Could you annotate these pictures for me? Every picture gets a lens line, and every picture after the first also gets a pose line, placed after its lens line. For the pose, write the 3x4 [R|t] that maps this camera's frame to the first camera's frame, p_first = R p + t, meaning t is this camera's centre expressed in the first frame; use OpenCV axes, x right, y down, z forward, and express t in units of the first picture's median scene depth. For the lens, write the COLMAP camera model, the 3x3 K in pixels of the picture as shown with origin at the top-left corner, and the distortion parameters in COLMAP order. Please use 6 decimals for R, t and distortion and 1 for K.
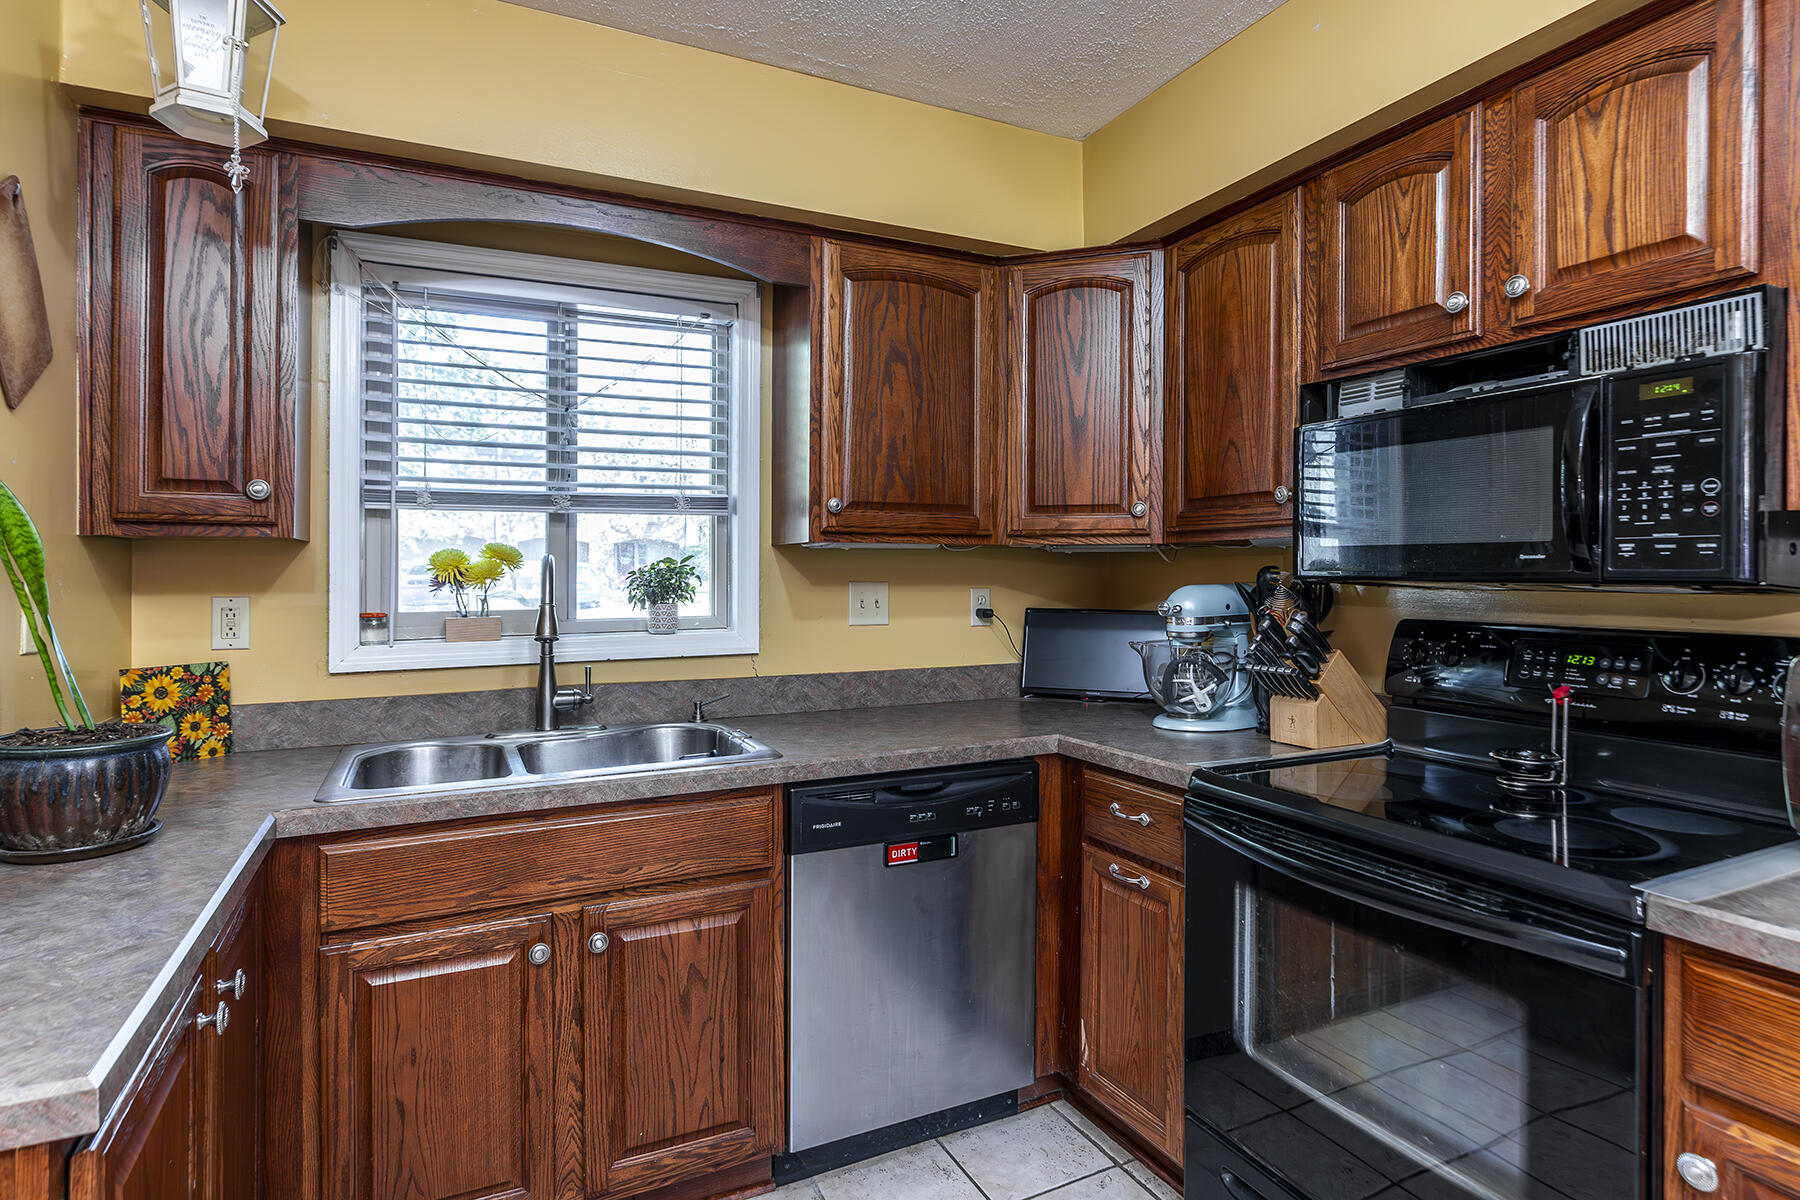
lens RADIAL K [[934.8, 0, 879.8], [0, 934.8, 565.4], [0, 0, 1]] dist [-0.008572, 0.000857]
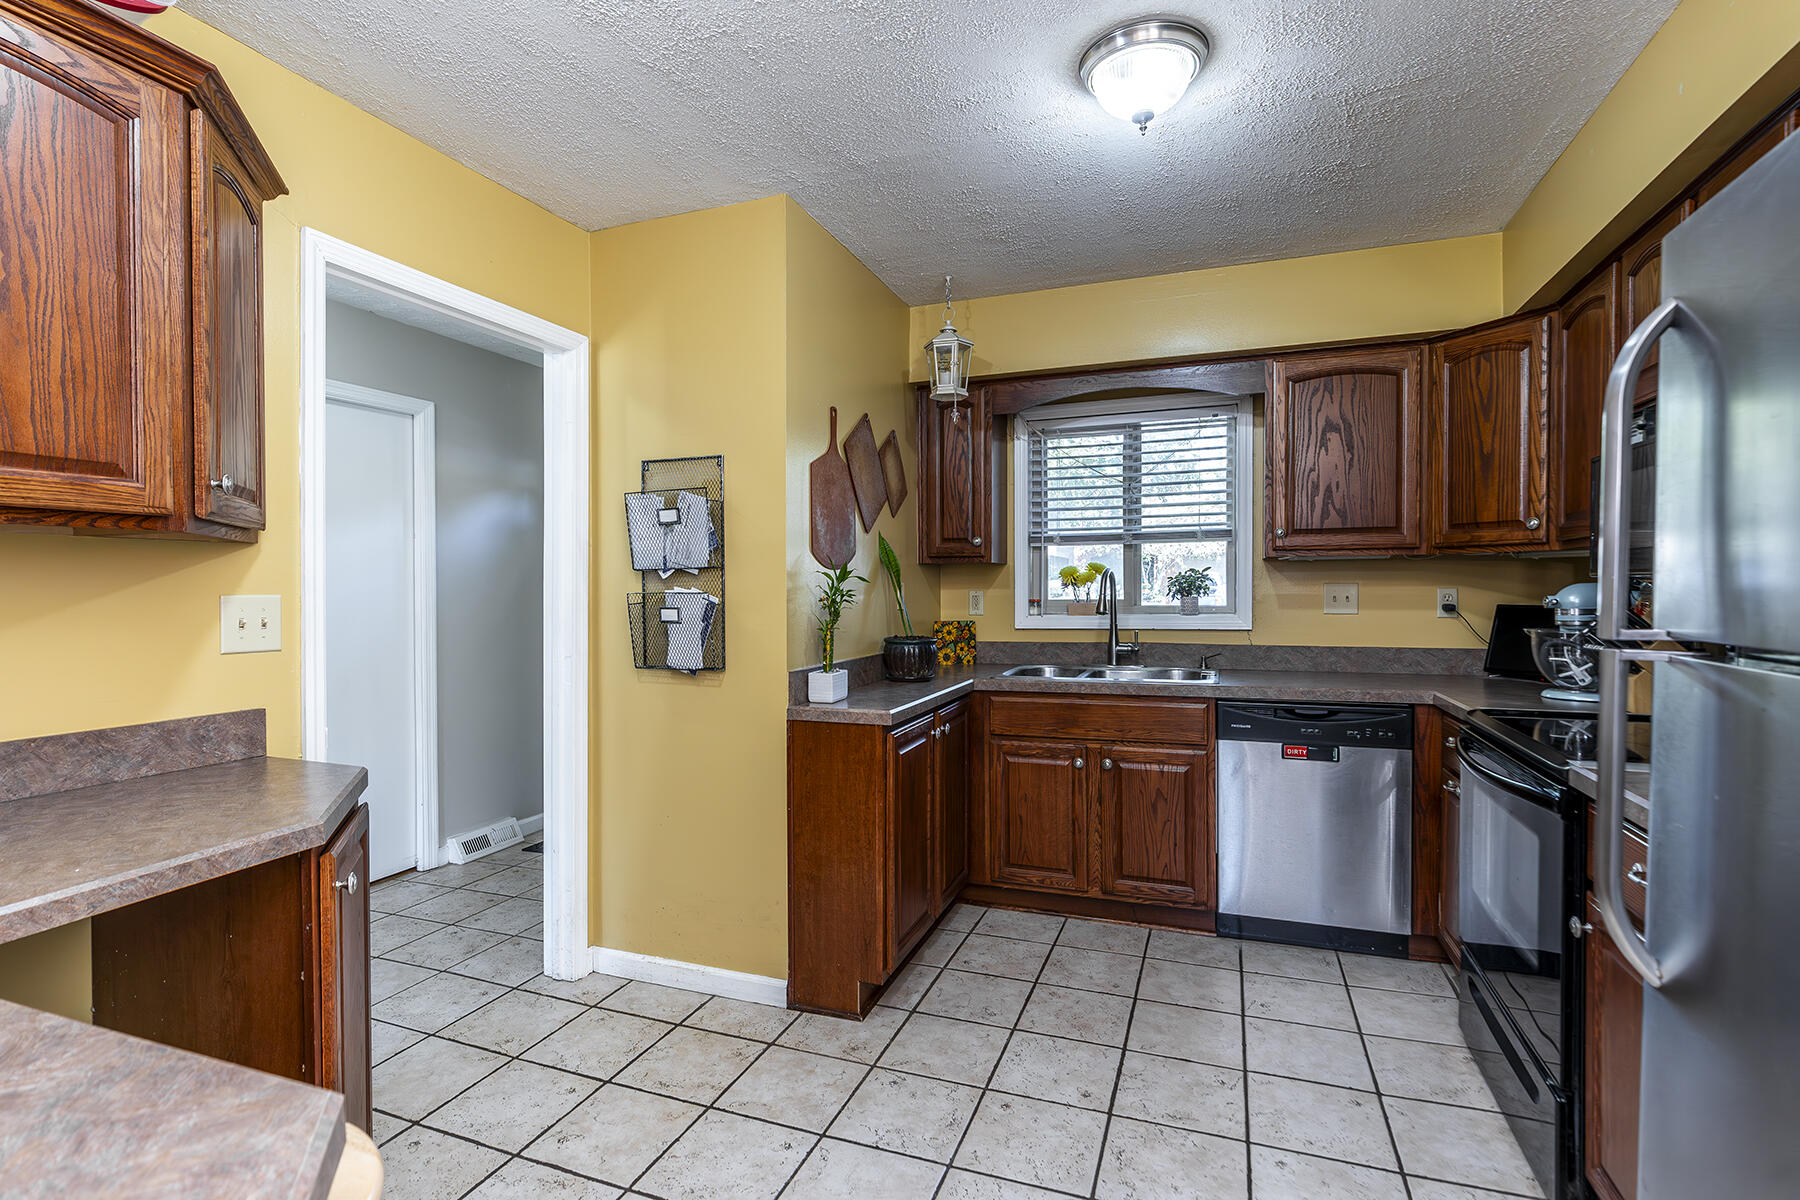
lens RADIAL K [[829.2, 0, 902.2], [0, 829.2, 597.9], [0, 0, 1]] dist [0.000804, 0.000138]
pose [[0.691649, 0.006599, -0.722203, 0.516167], [0.008031, 0.999826, 0.016827, 0.015749], [0.722189, -0.017438, 0.691476, -0.405465]]
